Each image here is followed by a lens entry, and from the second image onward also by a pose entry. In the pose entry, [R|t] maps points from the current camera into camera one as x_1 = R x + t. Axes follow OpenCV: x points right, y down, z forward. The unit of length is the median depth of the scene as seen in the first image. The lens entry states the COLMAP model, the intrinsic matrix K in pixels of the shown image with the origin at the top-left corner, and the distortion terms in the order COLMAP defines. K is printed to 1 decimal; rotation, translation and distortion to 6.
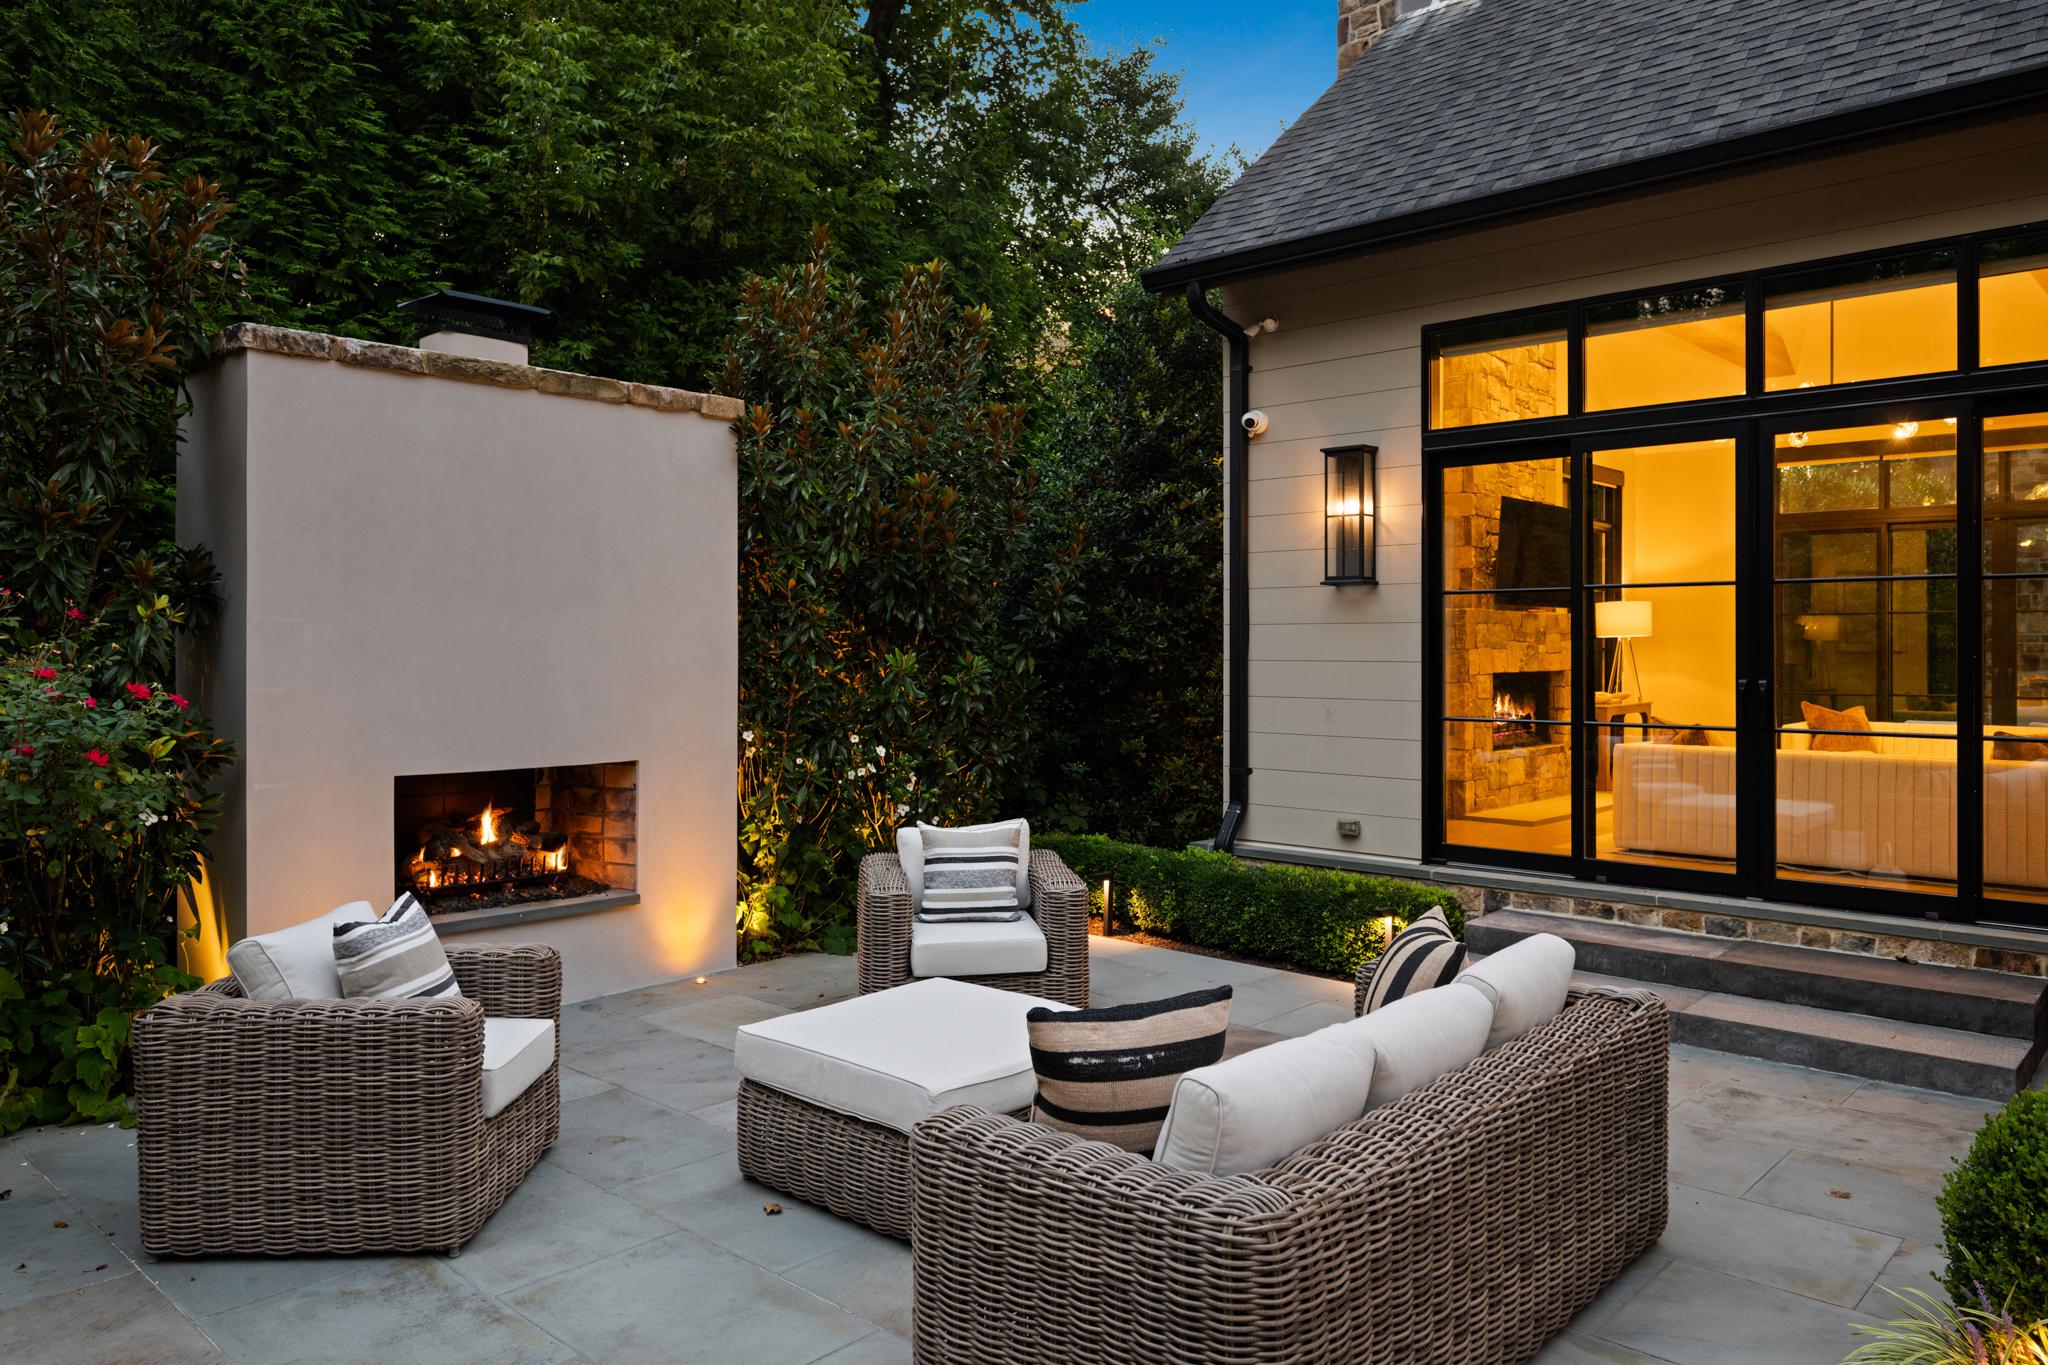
lens RADIAL K [[1409.8, 0, 1024.0], [0, 1409.8, 682.5], [0, 0, 1]] dist [0.001811, 0.000515]
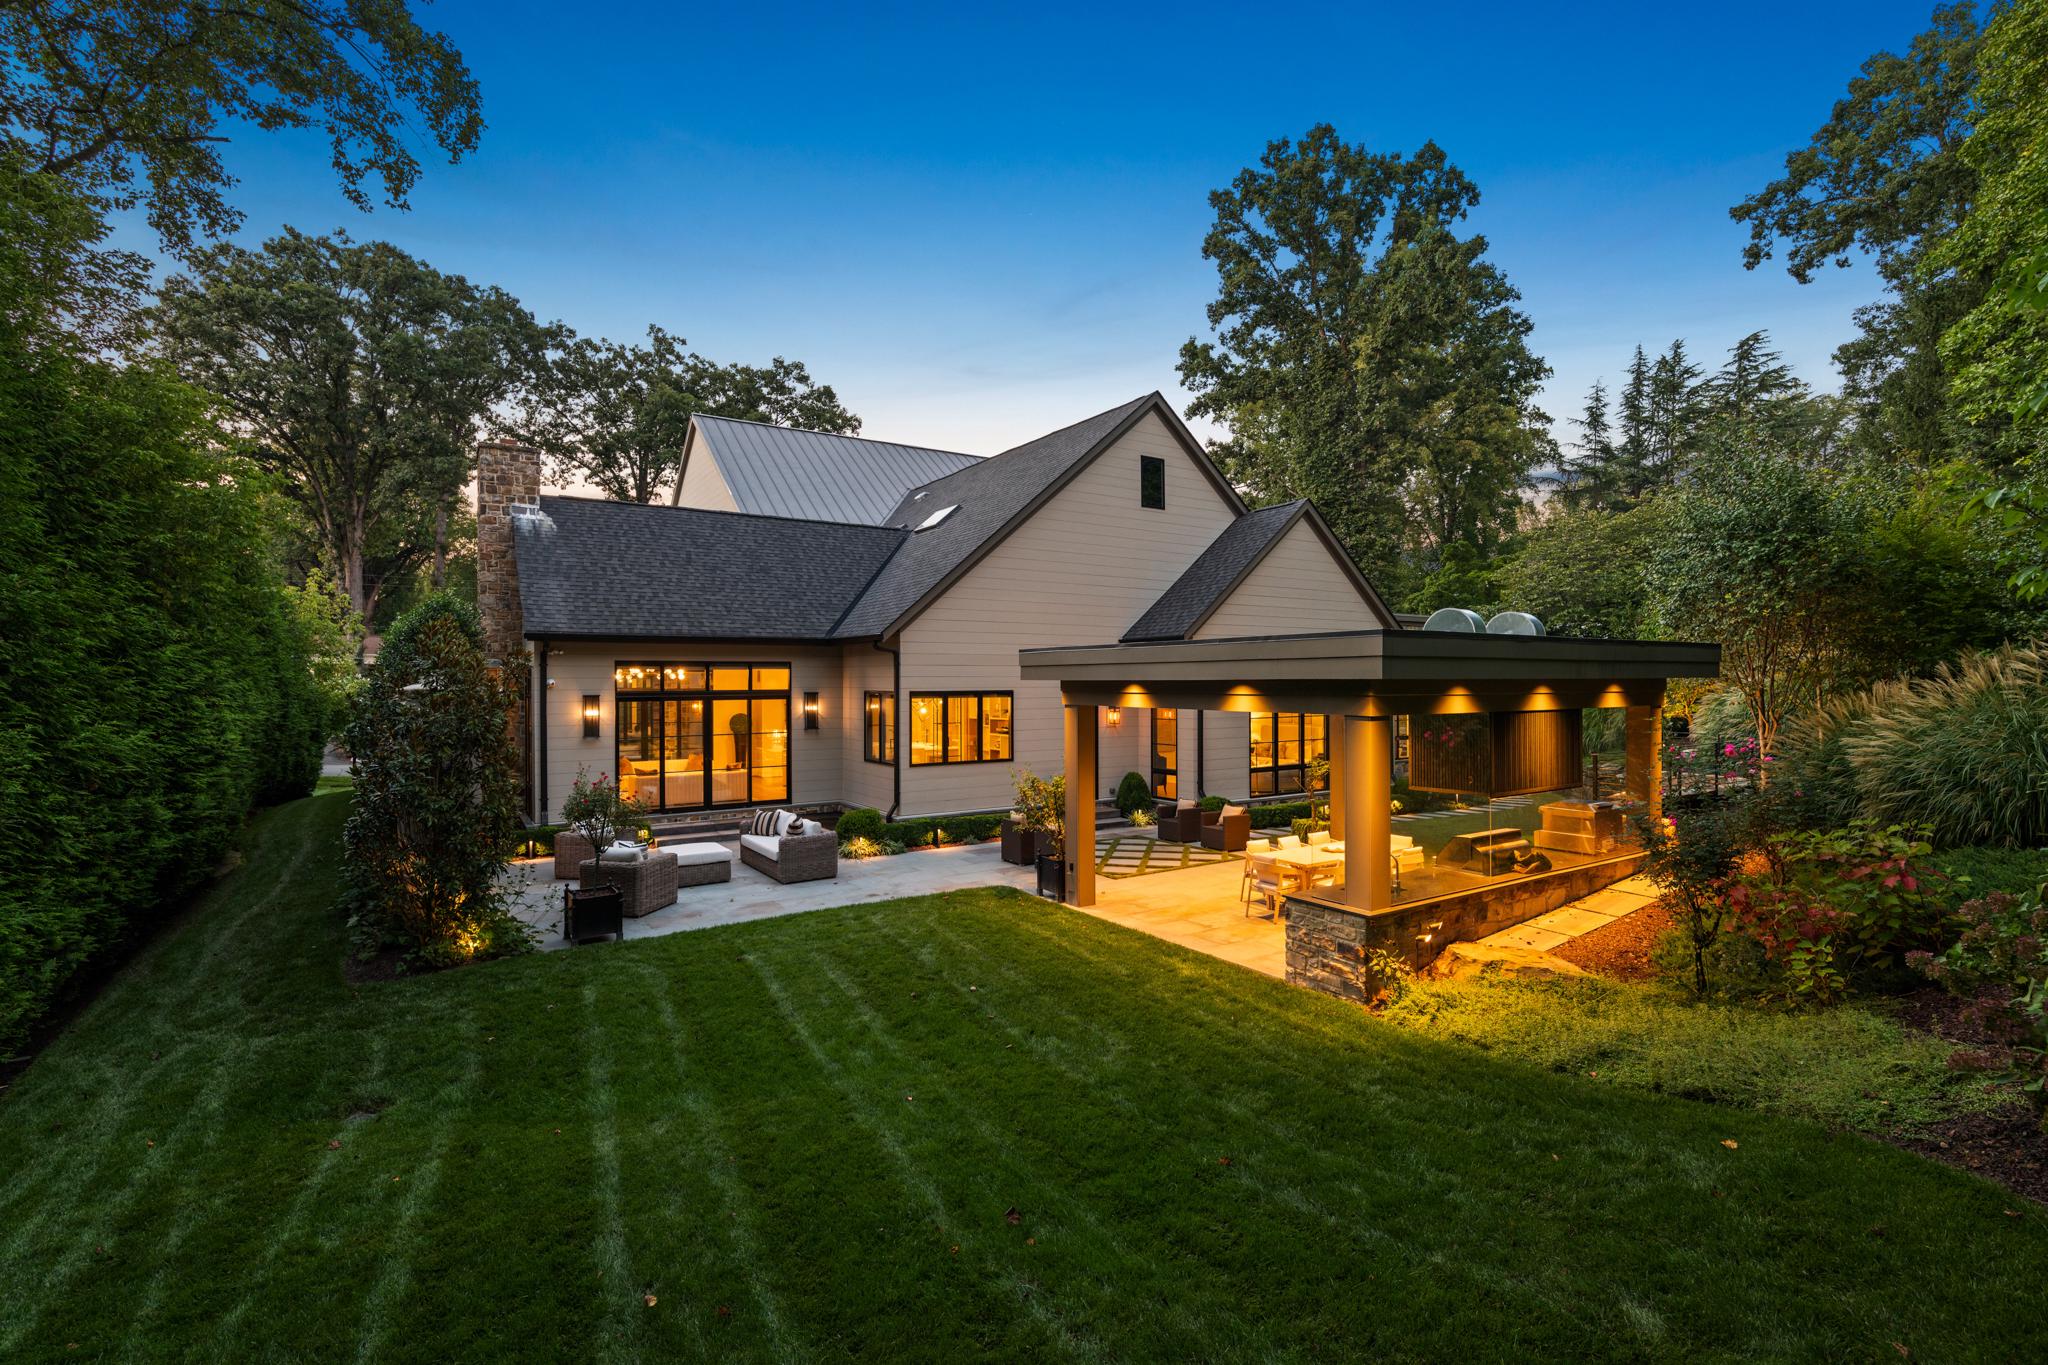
lens RADIAL K [[919.0, 0, 1024.0], [0, 919.0, 682.5], [0, 0, 1]] dist [0.001272, -0.000194]
pose [[0.245490, -0.005054, 0.969386, -1.617570], [0.032185, 0.999478, -0.002940, -0.159720], [-0.968865, 0.031921, 0.245525, -0.501825]]
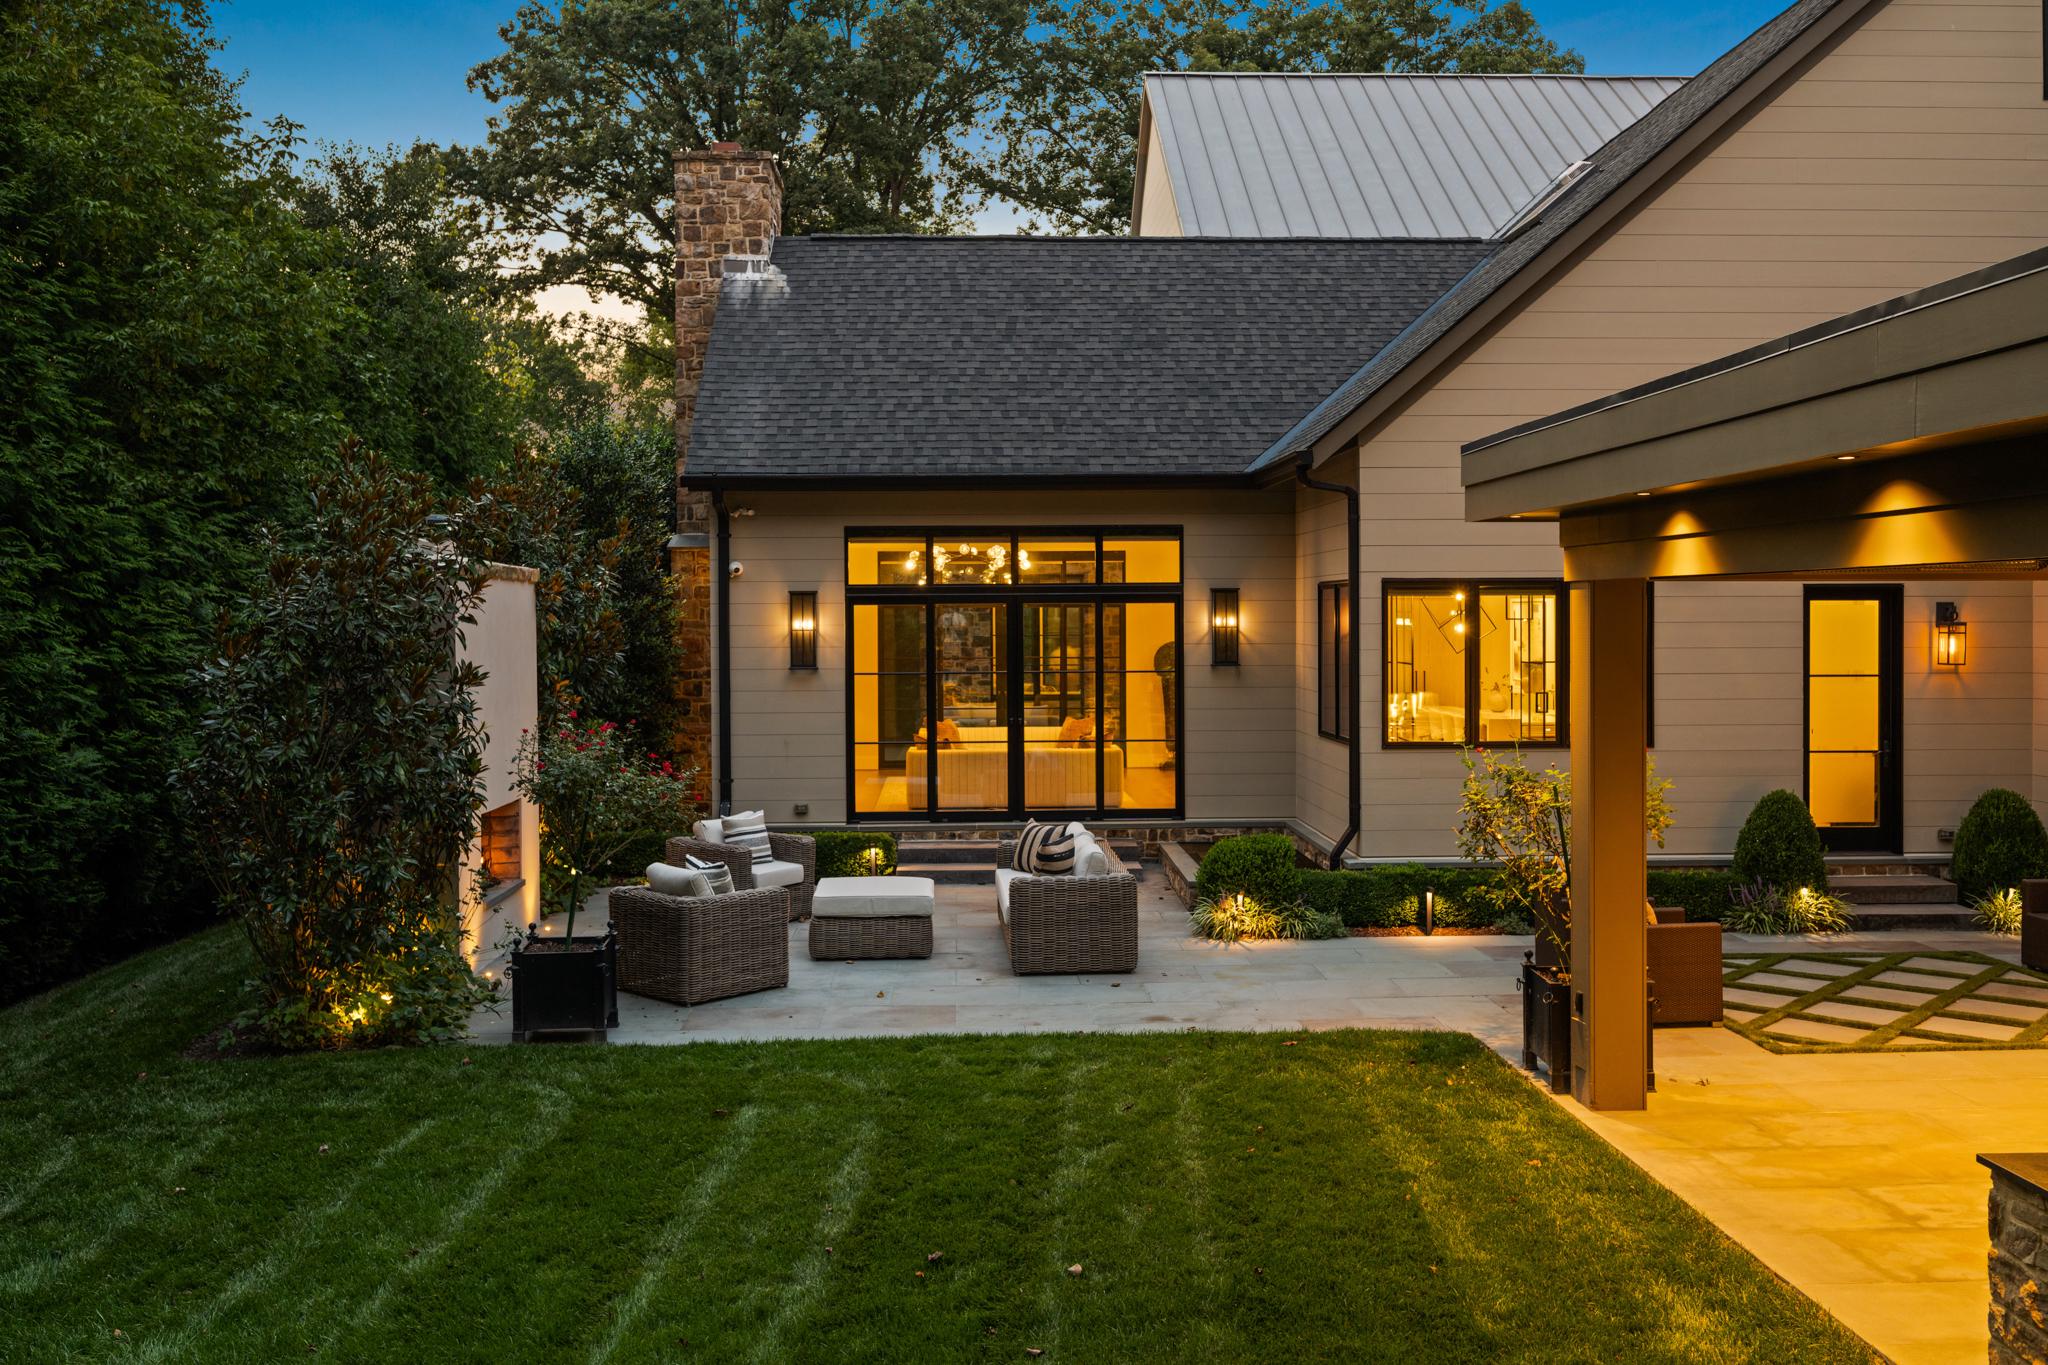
lens RADIAL K [[1758.9, 0, 1018.9], [0, 1758.9, 640.1], [0, 0, 1]] dist [-0.005857, 0.001046]
pose [[0.707180, -0.015613, 0.706861, -1.146676], [0.027129, 0.999619, -0.005062, -0.088827], [-0.706513, 0.022756, 0.707335, -0.746730]]
